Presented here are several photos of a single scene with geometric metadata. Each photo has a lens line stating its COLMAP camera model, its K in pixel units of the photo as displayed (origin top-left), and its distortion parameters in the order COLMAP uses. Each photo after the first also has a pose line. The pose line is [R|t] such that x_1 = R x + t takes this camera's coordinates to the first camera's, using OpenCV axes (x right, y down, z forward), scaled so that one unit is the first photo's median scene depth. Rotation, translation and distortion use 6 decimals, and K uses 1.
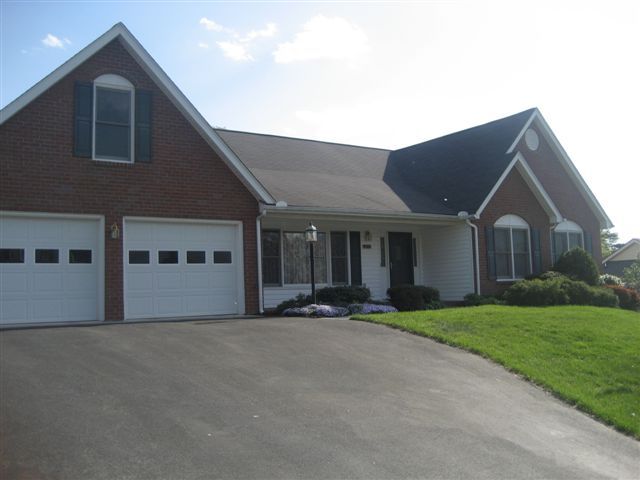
lens RADIAL K [[663.0, 0, 338.2], [0, 663.0, 241.3], [0, 0, 1]] dist [-0.140427, 0.162050]
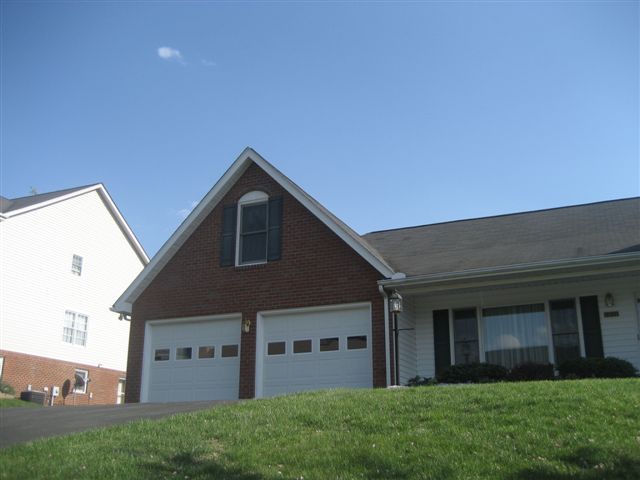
lens RADIAL K [[663.0, 0, 338.2], [0, 663.0, 241.3], [0, 0, 1]] dist [-0.140427, 0.162050]
pose [[0.537427, -0.225346, -0.812645, 0.538509], [0.053226, 0.970779, -0.233996, 0.090947], [0.841629, 0.082502, 0.533717, 0.405371]]
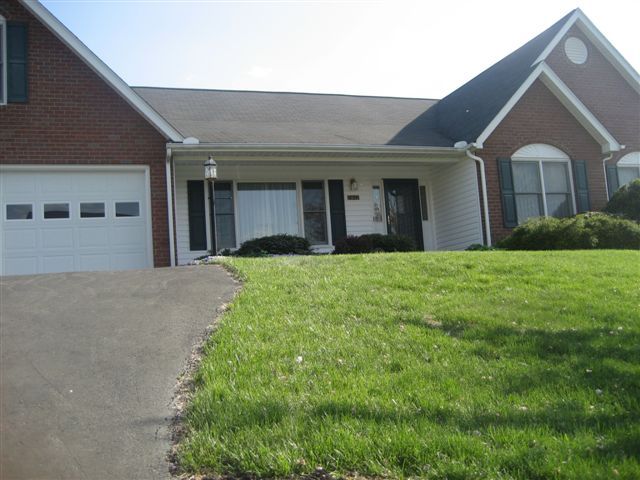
lens RADIAL K [[663.0, 0, 338.2], [0, 663.0, 241.3], [0, 0, 1]] dist [-0.140427, 0.162050]
pose [[0.961980, -0.060303, -0.266379, 0.270151], [0.058239, 0.998180, -0.015650, 0.082827], [0.266838, -0.000459, 0.963741, 0.230668]]
